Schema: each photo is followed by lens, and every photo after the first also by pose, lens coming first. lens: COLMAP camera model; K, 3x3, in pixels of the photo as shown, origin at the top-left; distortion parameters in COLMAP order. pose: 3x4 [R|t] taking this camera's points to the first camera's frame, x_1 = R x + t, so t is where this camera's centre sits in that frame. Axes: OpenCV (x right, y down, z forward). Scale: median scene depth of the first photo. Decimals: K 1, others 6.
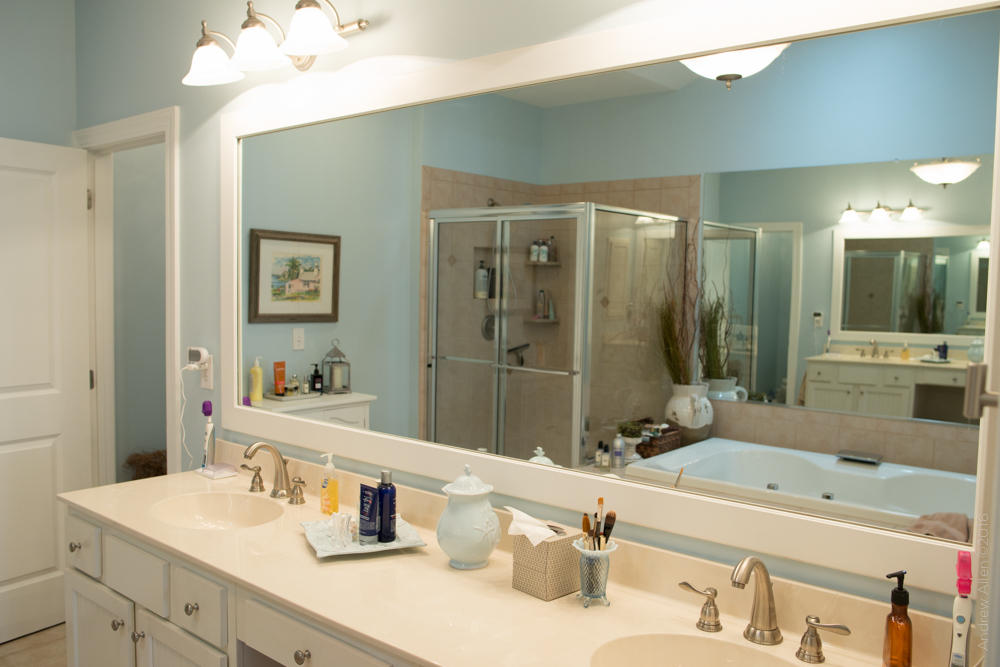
lens RADIAL K [[812.3, 0, 493.3], [0, 812.3, 334.6], [0, 0, 1]] dist [-0.070669, 0.059150]
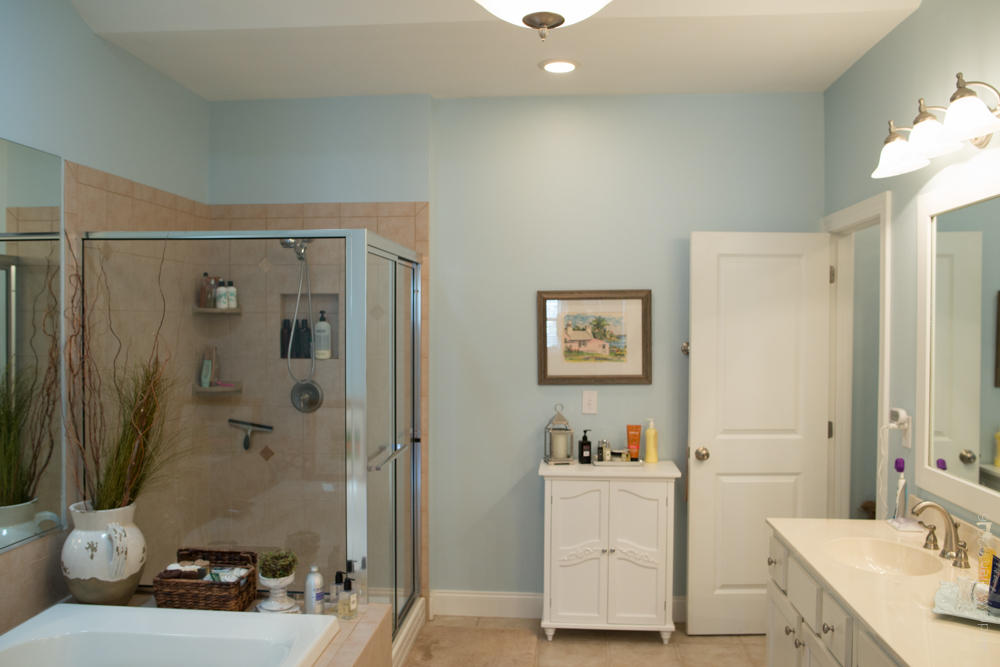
lens RADIAL K [[812.3, 0, 502.0], [0, 812.3, 335.8], [0, 0, 1]] dist [-0.070669, 0.059150]
pose [[0.568454, -0.001608, -0.822714, 0.248737], [-0.048907, 0.998164, -0.035744, -0.019695], [0.821260, 0.060556, 0.567331, -0.074012]]
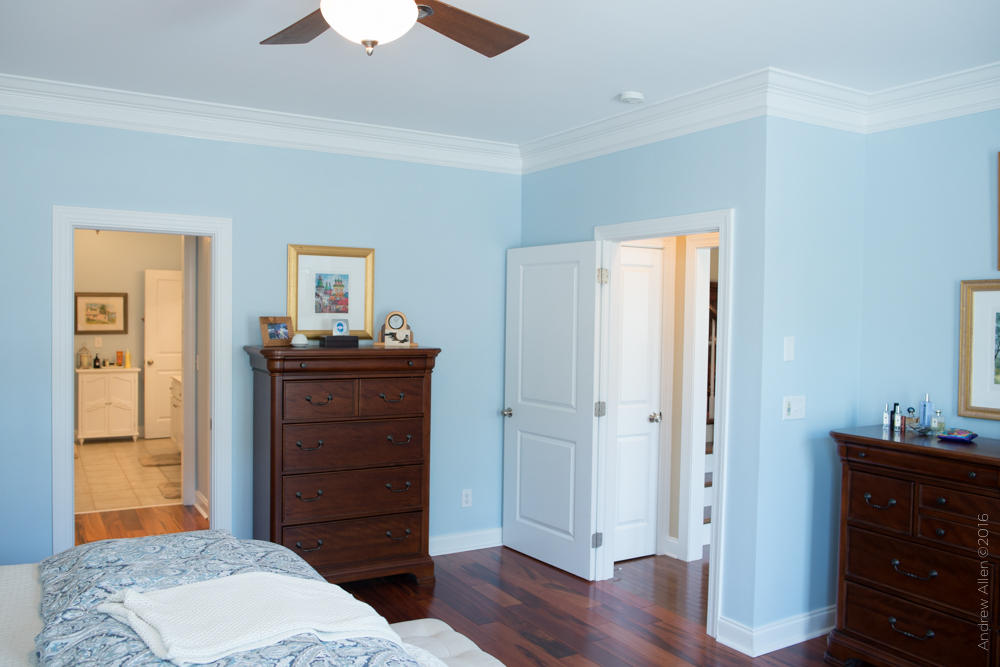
lens RADIAL K [[812.3, 0, 508.0], [0, 812.3, 339.6], [0, 0, 1]] dist [-0.070669, 0.059150]
pose [[0.941673, 0.016143, -0.336143, 2.037588], [-0.029485, 0.998965, -0.034625, 0.110763], [0.335236, 0.042517, 0.941174, -1.851768]]
